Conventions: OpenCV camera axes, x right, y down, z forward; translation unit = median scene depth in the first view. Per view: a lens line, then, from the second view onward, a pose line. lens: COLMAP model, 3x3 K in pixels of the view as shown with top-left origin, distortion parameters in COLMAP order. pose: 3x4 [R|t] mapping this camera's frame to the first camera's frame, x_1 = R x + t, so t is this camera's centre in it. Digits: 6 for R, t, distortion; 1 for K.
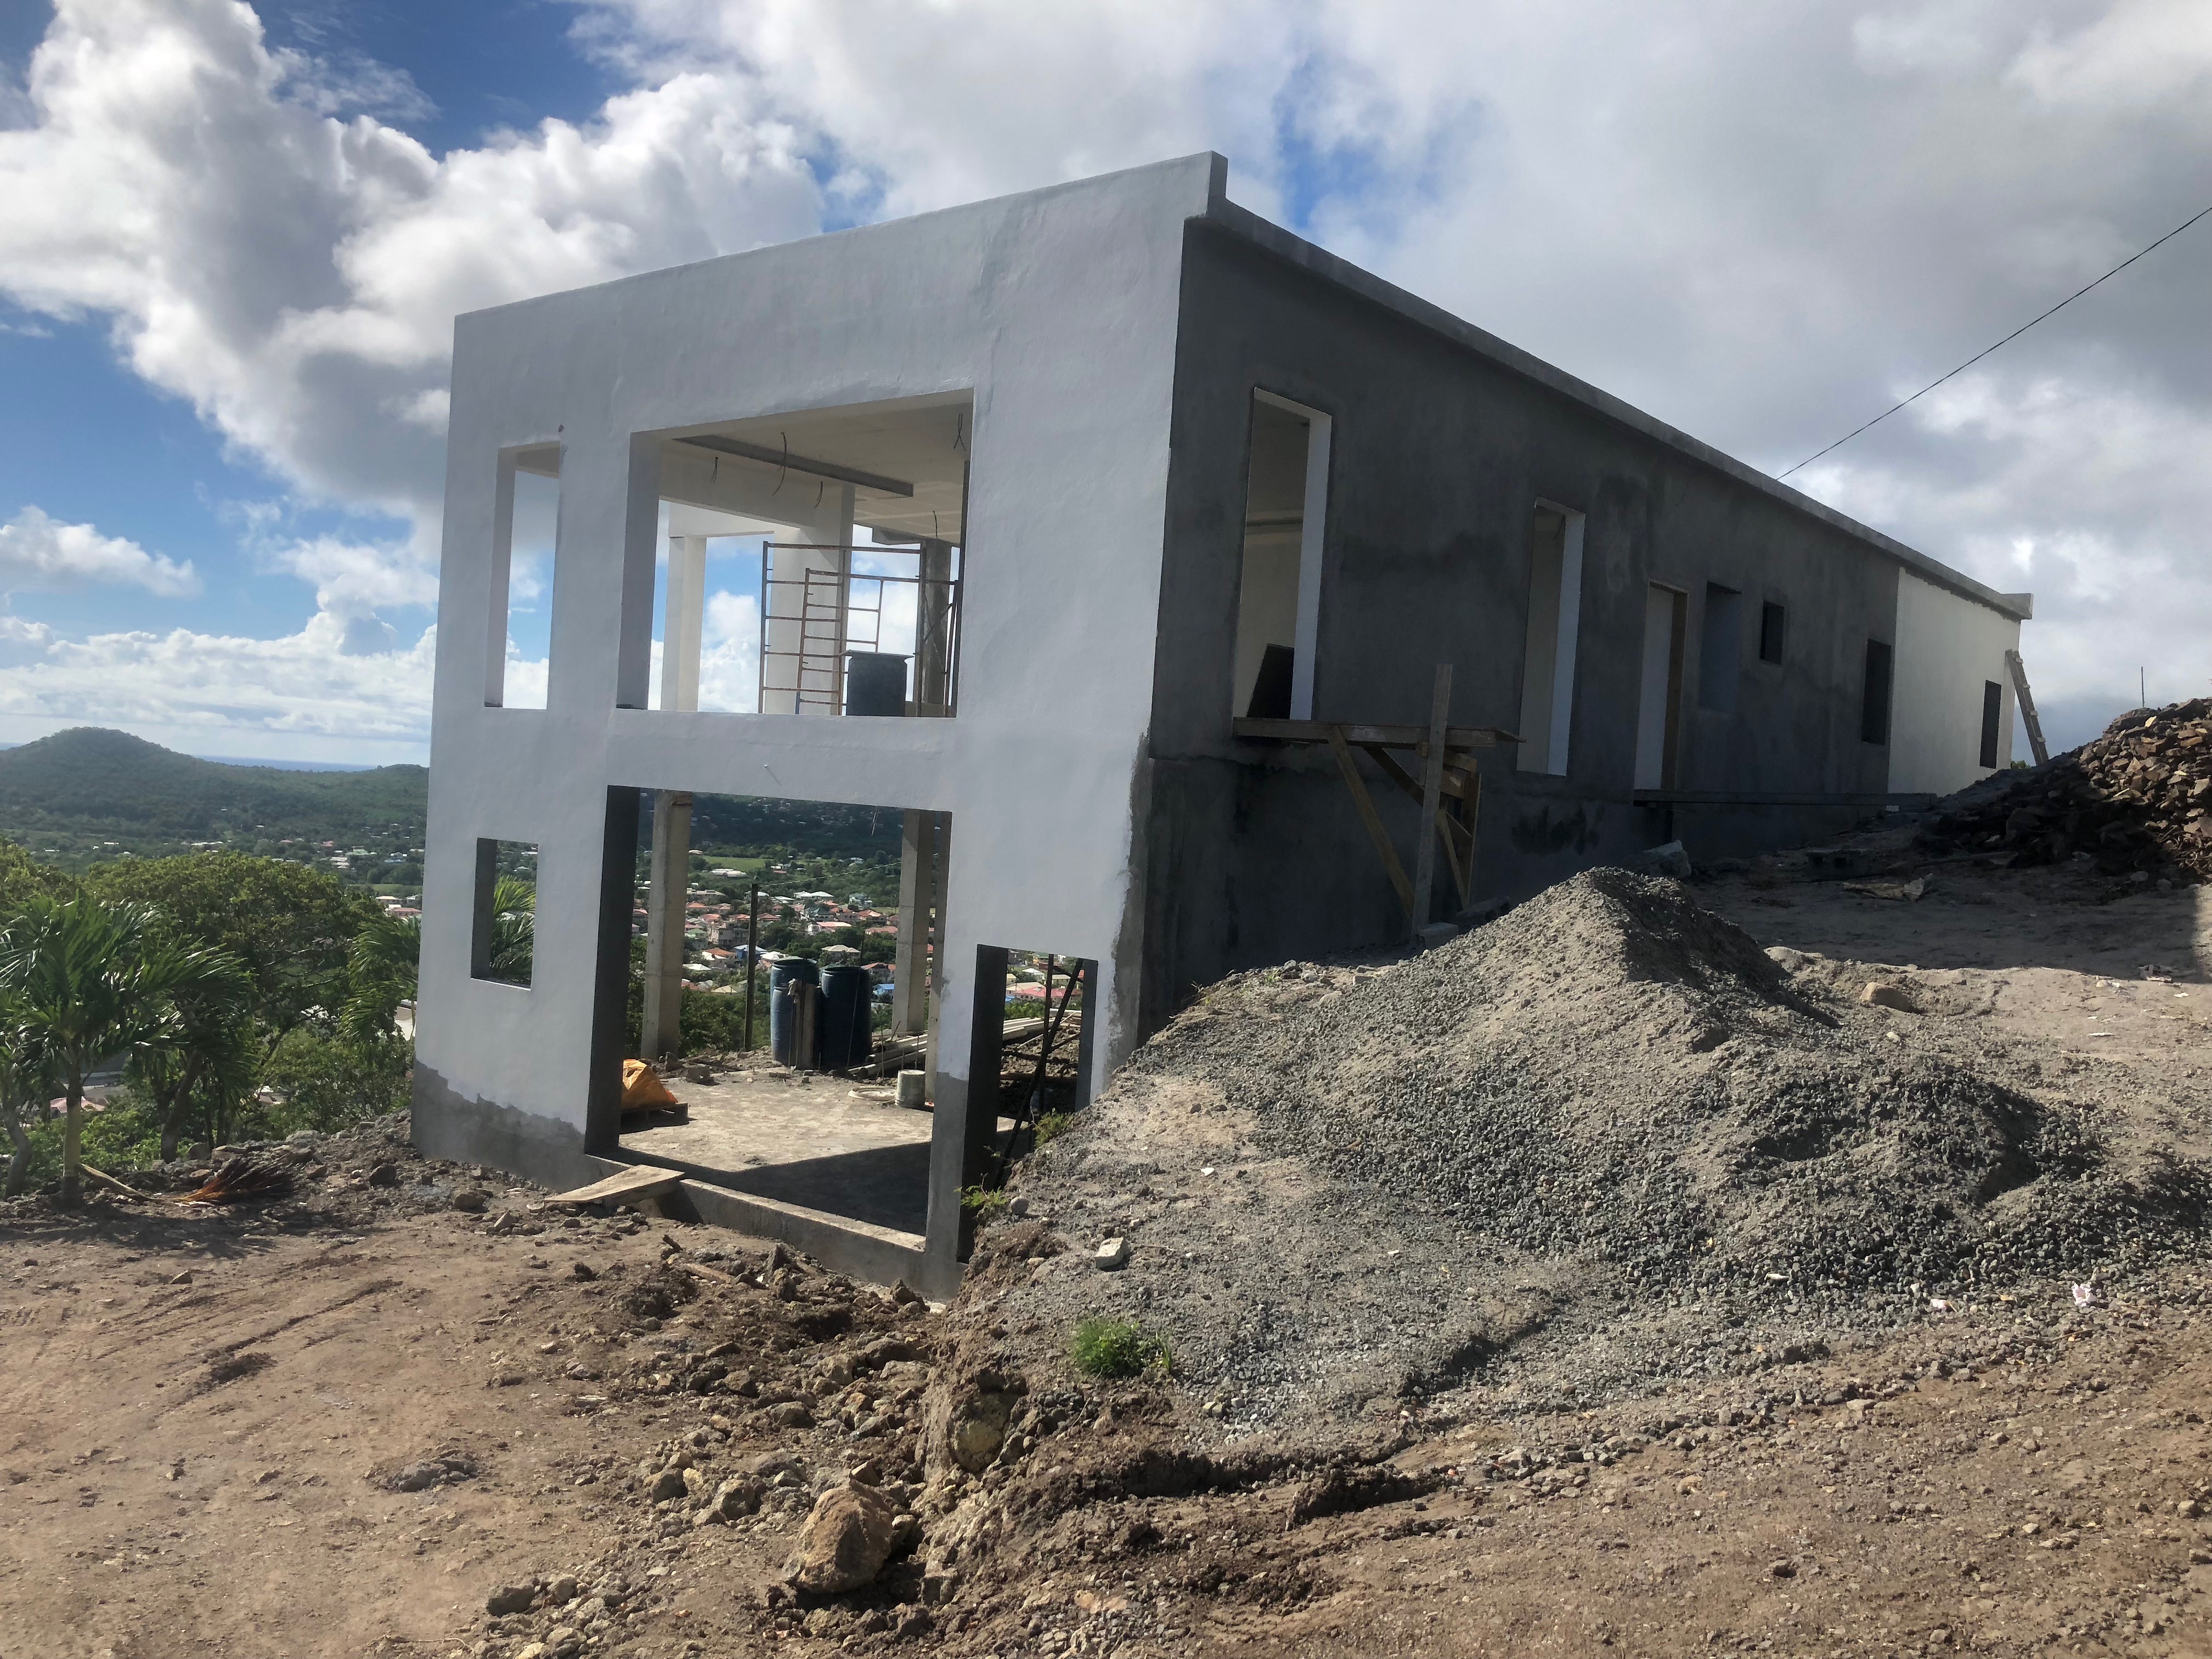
lens RADIAL K [[1763.0, 0, 1106.0], [0, 1763.0, 829.5], [0, 0, 1]] dist [0.007514, 0.007883]
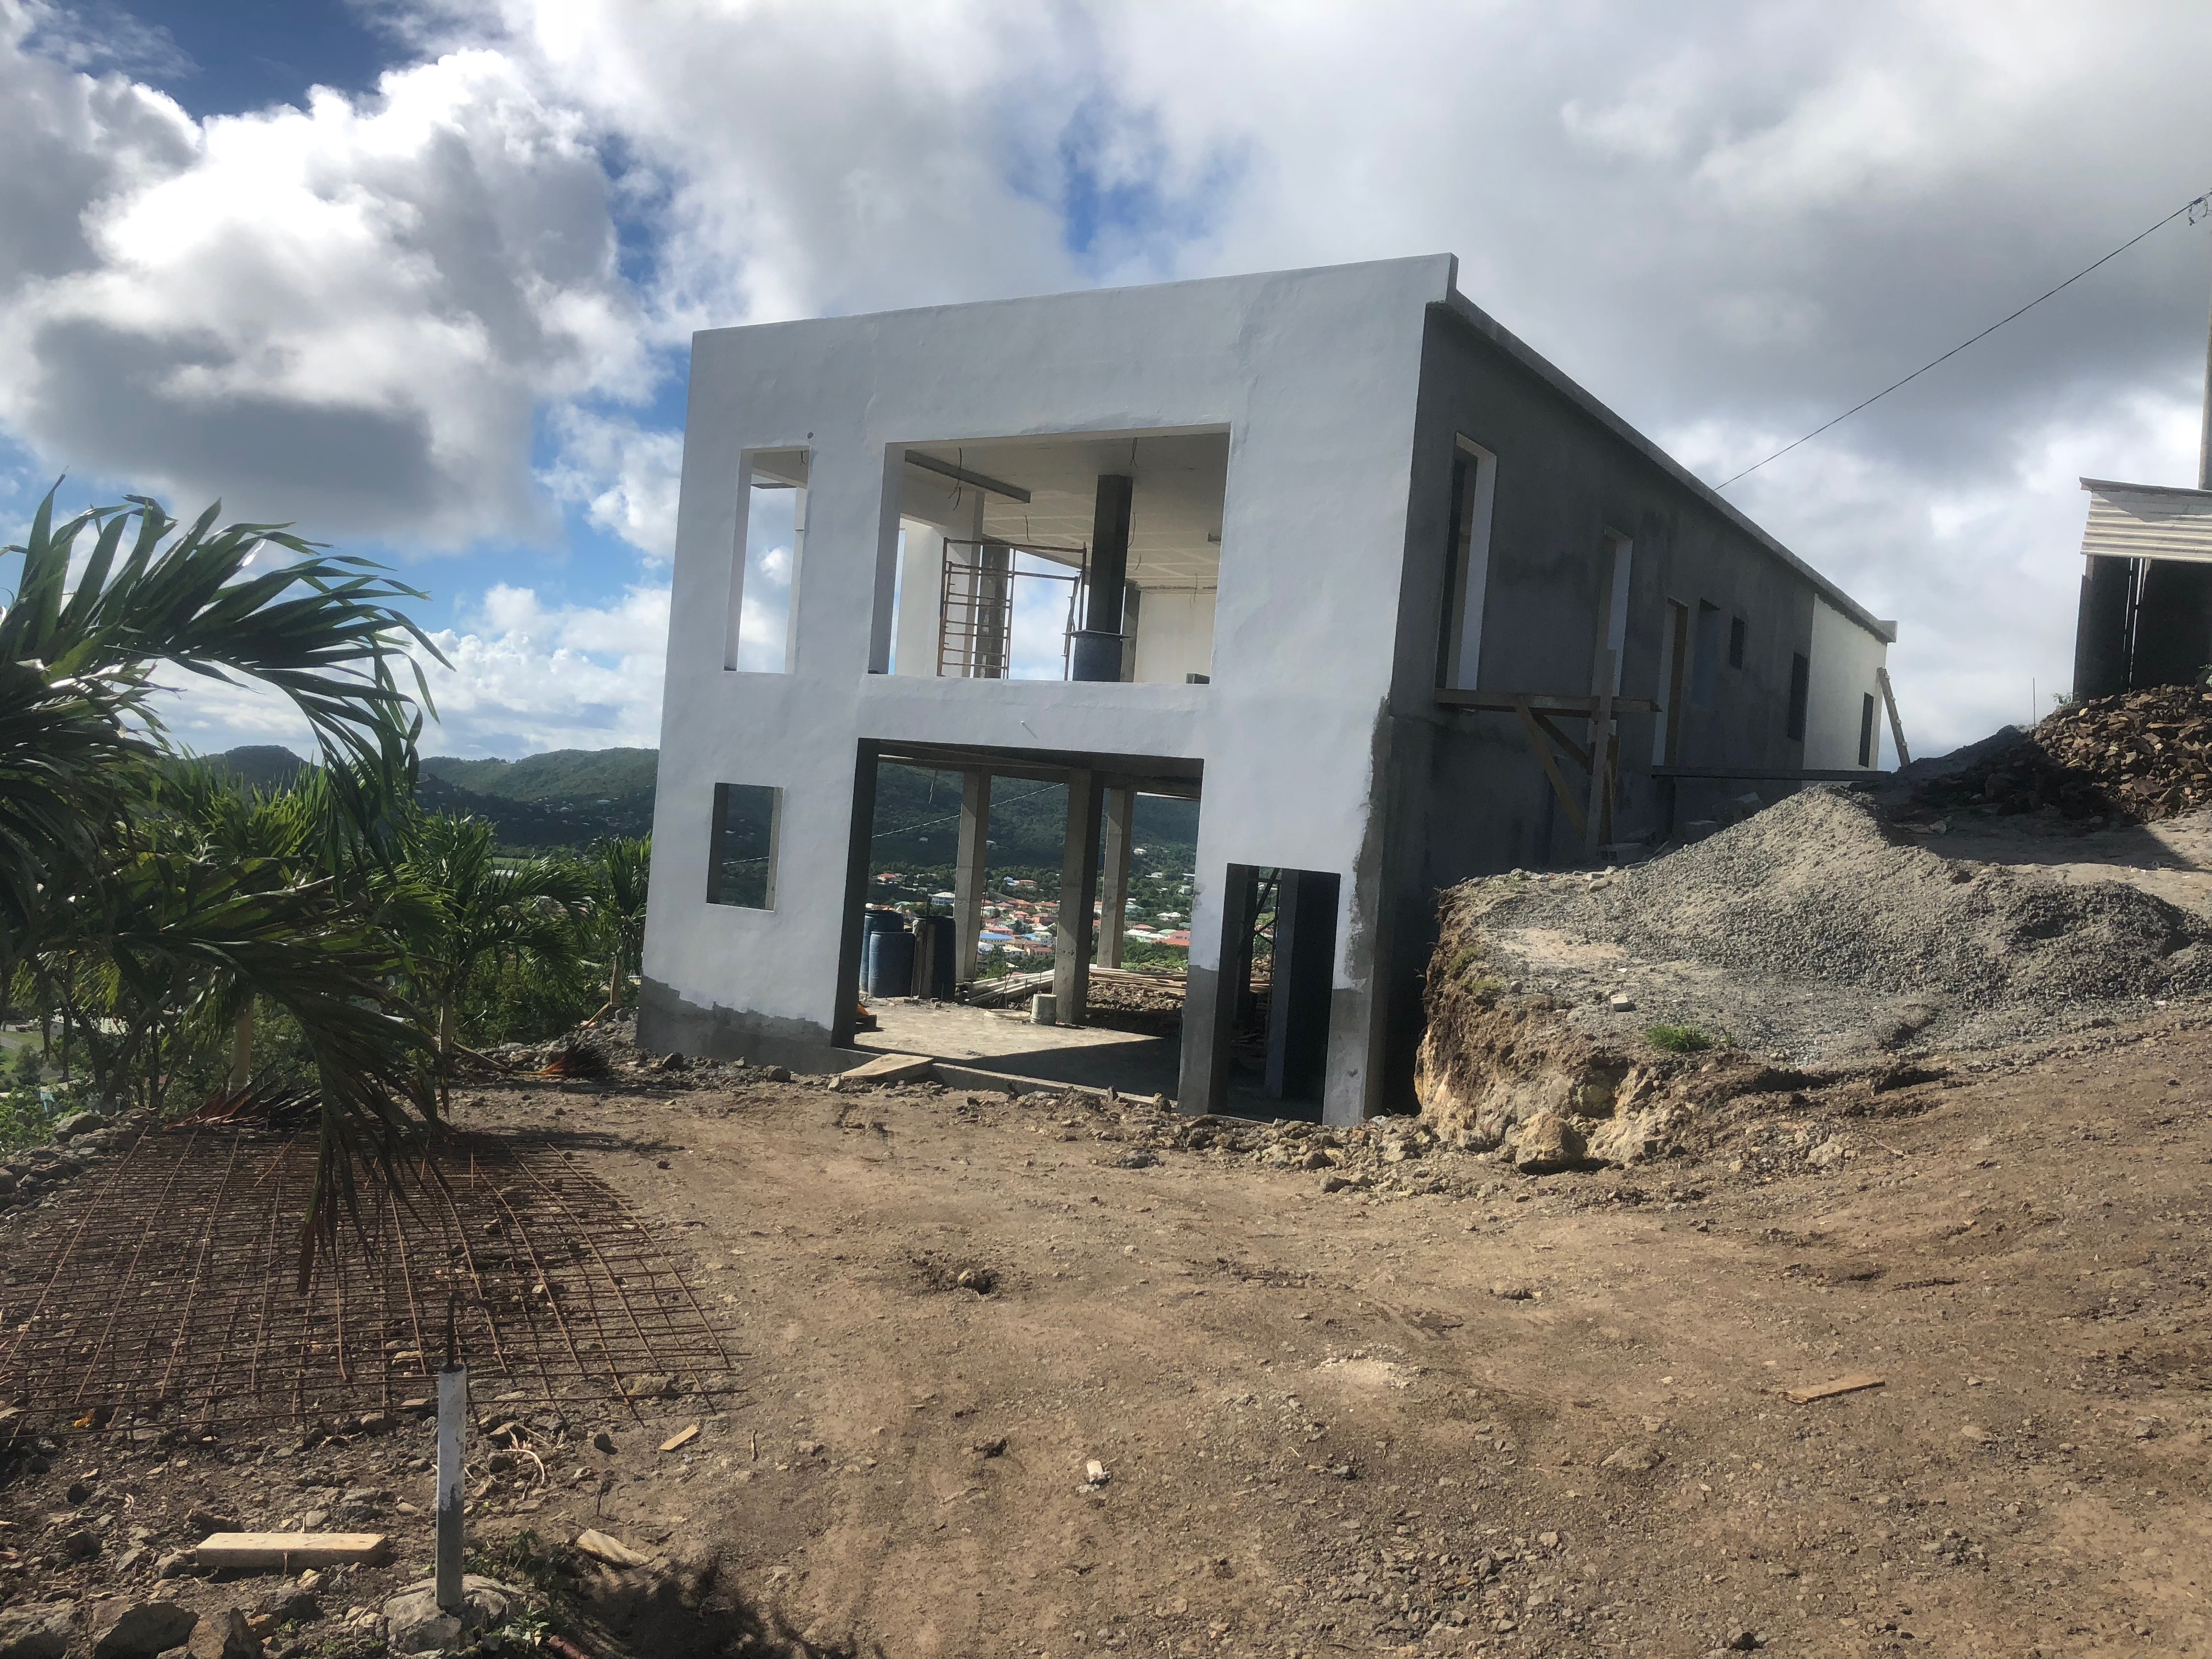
lens RADIAL K [[1765.7, 0, 1106.0], [0, 1765.7, 829.5], [0, 0, 1]] dist [-0.037505, 0.091044]
pose [[0.993032, 0.017439, 0.116548, -0.320549], [-0.016857, 0.999840, -0.005970, 0.052272], [-0.116634, 0.003963, 0.993167, -0.252987]]
